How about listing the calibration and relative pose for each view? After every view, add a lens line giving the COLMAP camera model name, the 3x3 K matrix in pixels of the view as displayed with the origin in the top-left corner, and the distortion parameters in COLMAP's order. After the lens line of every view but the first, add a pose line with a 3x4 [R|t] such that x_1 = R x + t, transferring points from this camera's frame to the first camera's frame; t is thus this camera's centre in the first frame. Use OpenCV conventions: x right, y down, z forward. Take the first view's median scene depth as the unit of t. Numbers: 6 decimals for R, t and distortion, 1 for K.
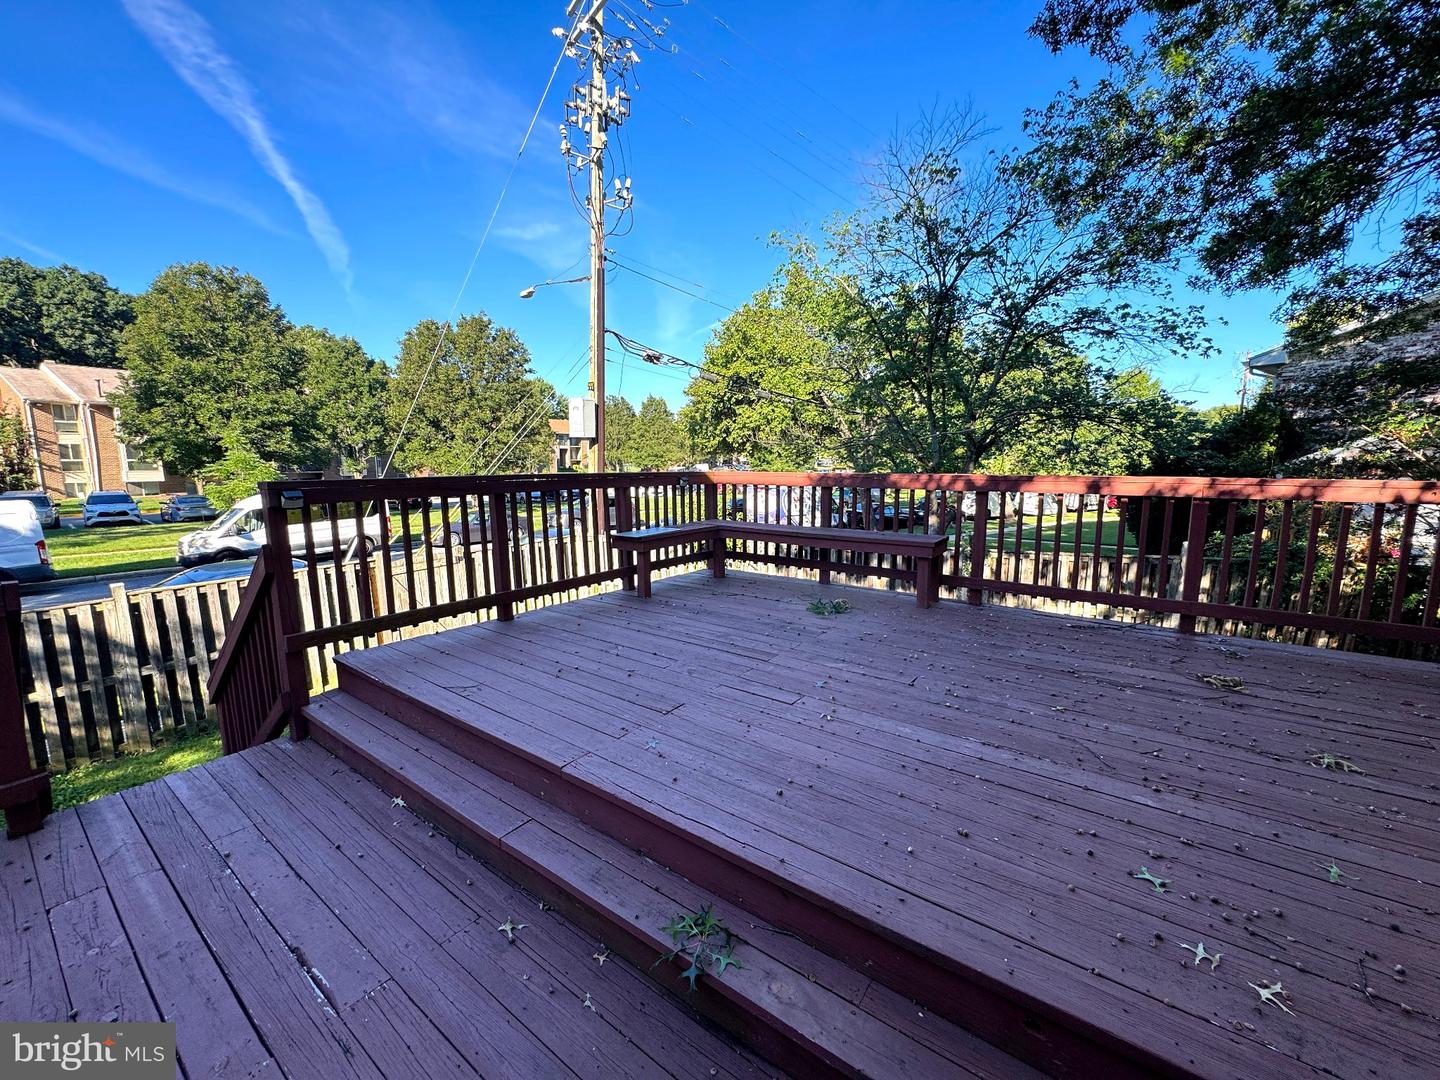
lens RADIAL K [[577.5, 0, 715.3], [0, 577.5, 541.8], [0, 0, 1]] dist [-0.002618, -0.000022]
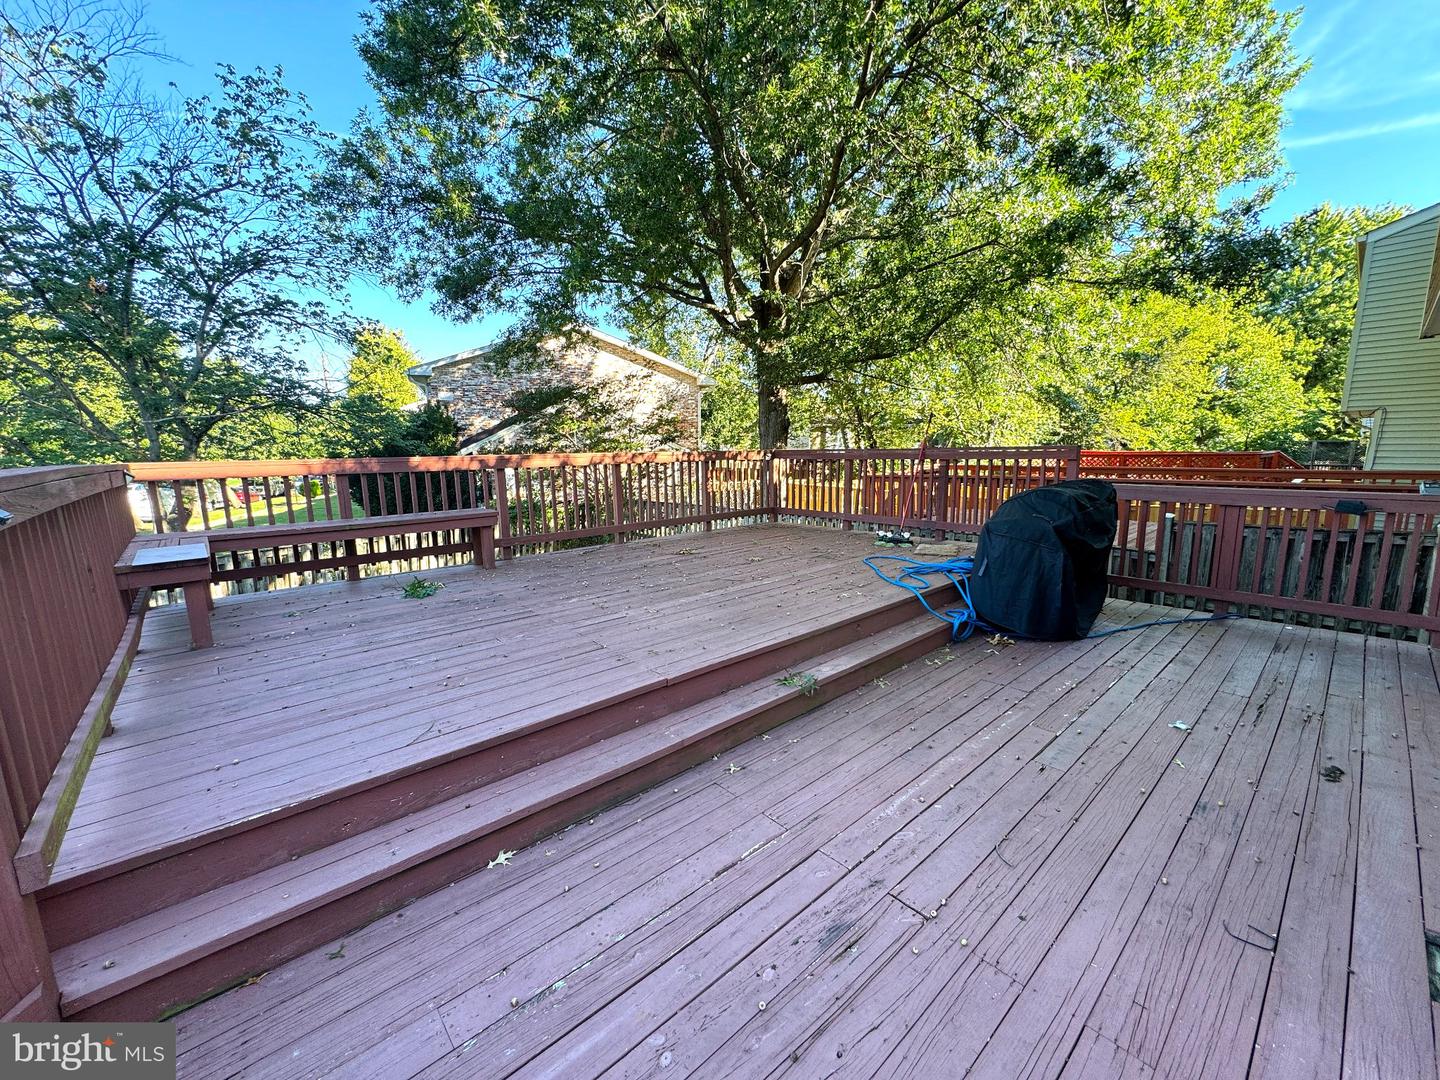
lens RADIAL K [[577.5, 0, 717.7], [0, 577.5, 544.9], [0, 0, 1]] dist [-0.002618, -0.000022]
pose [[0.214361, -0.166258, 0.962501, -0.885951], [0.150377, 0.979276, 0.135665, -0.032288], [-0.965109, 0.115657, 0.234920, 0.349451]]
